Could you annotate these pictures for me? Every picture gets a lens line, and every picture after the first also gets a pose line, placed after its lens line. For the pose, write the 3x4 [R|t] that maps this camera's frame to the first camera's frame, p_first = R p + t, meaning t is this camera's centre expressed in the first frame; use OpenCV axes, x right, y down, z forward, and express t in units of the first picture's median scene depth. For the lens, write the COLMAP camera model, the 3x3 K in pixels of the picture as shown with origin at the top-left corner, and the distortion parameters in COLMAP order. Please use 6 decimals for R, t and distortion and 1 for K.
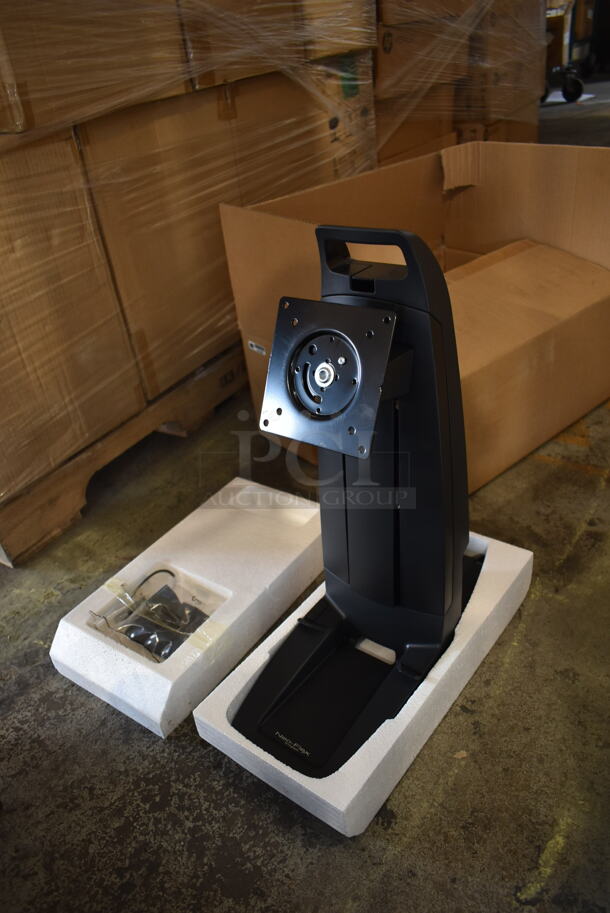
lens RADIAL K [[694.1, 0, 306.5], [0, 694.1, 462.1], [0, 0, 1]] dist [-0.024599, 0.020993]
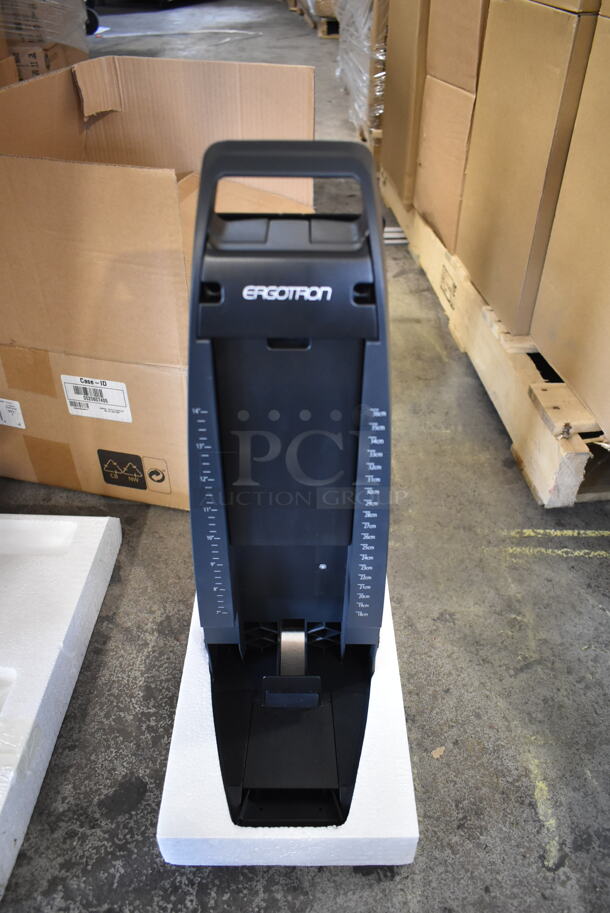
lens RADIAL K [[694.1, 0, 307.2], [0, 694.1, 462.0], [0, 0, 1]] dist [-0.024599, 0.020993]
pose [[0.799938, -0.270604, 0.535605, -0.242488], [0.234789, 0.962536, 0.135641, -0.081292], [-0.552244, 0.017249, 0.833504, 0.304497]]
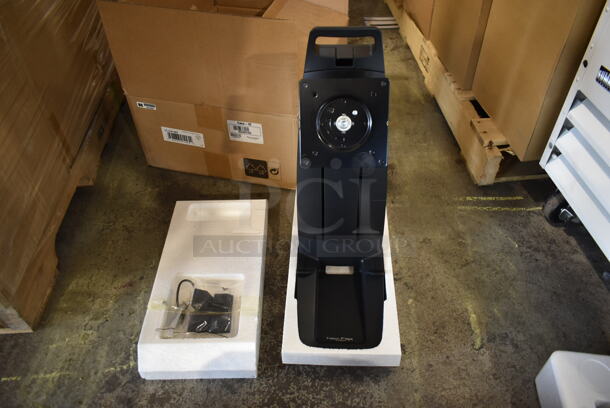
lens RADIAL K [[463.7, 0, 307.2], [0, 463.7, 203.8], [0, 0, 1]] dist [-0.024599, 0.020993]
pose [[0.808554, -0.332374, 0.485559, -0.493148], [0.251951, 0.941275, 0.224770, -0.168304], [-0.531753, -0.059401, 0.844814, 0.097448]]
